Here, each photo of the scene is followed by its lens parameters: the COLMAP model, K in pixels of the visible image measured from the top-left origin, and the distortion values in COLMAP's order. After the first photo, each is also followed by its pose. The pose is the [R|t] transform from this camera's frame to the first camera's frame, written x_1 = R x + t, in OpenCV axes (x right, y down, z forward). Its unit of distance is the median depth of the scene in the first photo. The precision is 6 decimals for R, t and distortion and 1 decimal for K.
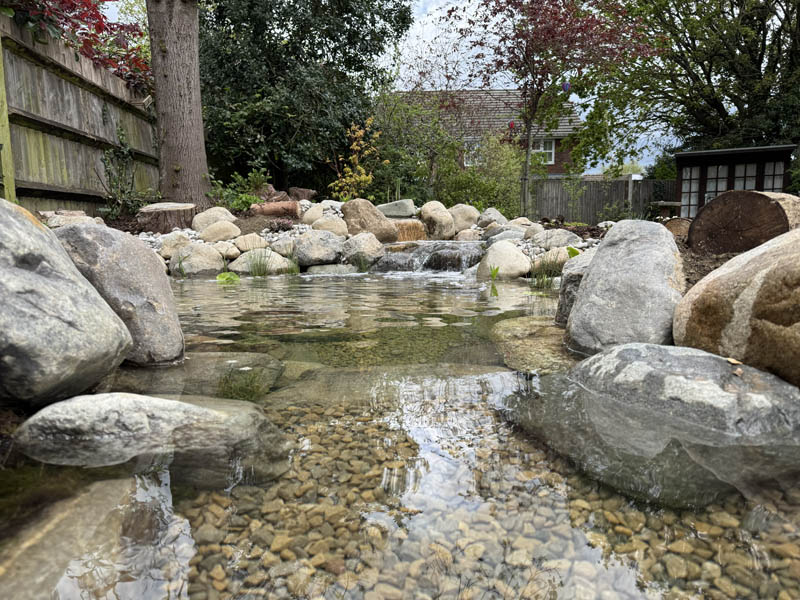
lens RADIAL K [[545.2, 0, 418.5], [0, 545.2, 303.3], [0, 0, 1]] dist [0.027755, -0.066098]
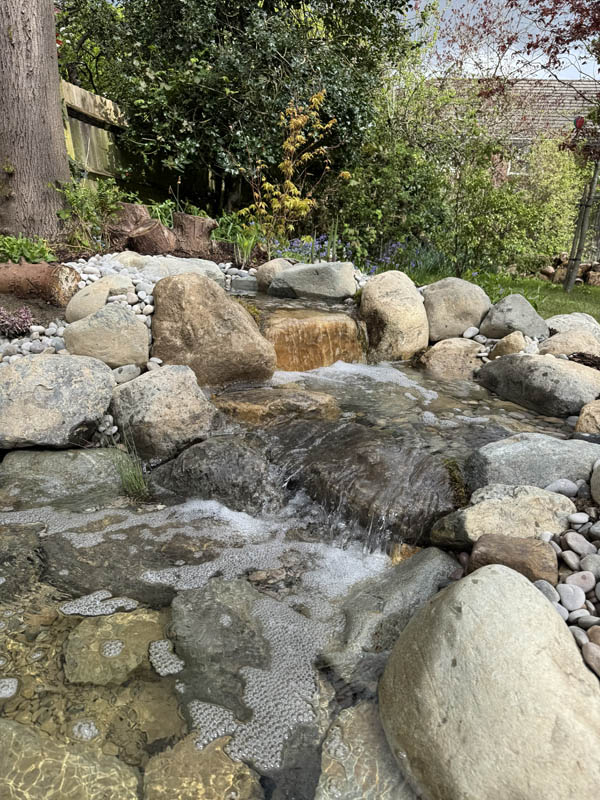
lens RADIAL K [[558.0, 0, 300.0], [0, 558.0, 400.0], [0, 0, 1]] dist [0.100373, -0.171976]
pose [[0.967486, 0.139177, -0.211188, 0.072632], [-0.107240, 0.981944, 0.155836, -0.151256], [0.229064, -0.128121, 0.964943, 0.505954]]
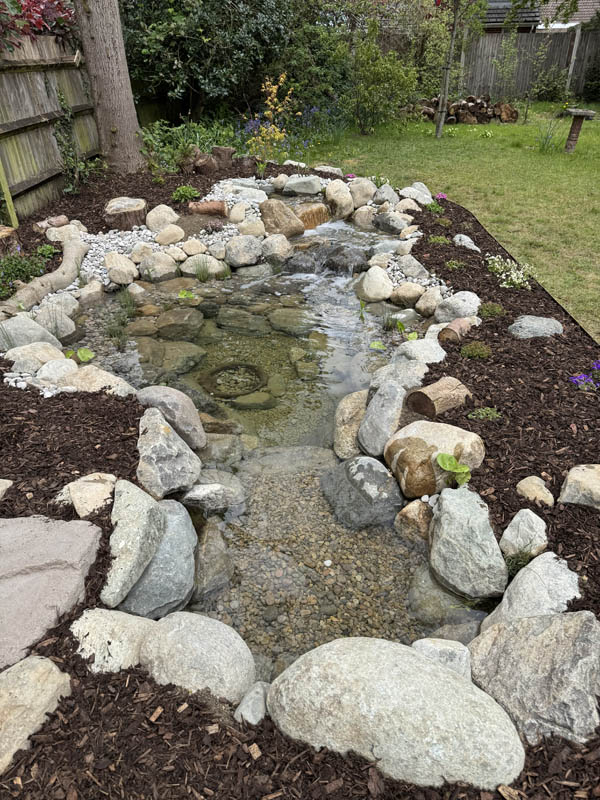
lens RADIAL K [[545.2, 0, 300.0], [0, 545.2, 400.0], [0, 0, 1]] dist [0.027755, -0.066098]
pose [[0.997440, 0.031331, -0.064272, 0.041624], [-0.001105, 0.905533, 0.424275, -0.271062], [0.071493, -0.423118, 0.903250, -0.284039]]
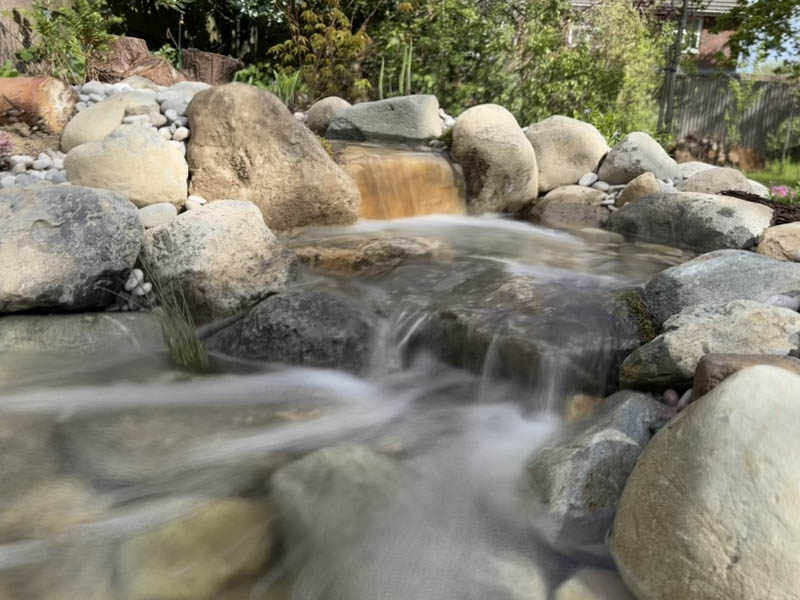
lens RADIAL K [[698.0, 0, 423.8], [0, 698.0, 303.7], [0, 0, 1]] dist [0.088097, -0.159884]
pose [[0.992187, 0.094853, -0.081037, 0.036744], [-0.085543, 0.990074, 0.111514, -0.104694], [0.090810, -0.103711, 0.990453, 0.516910]]
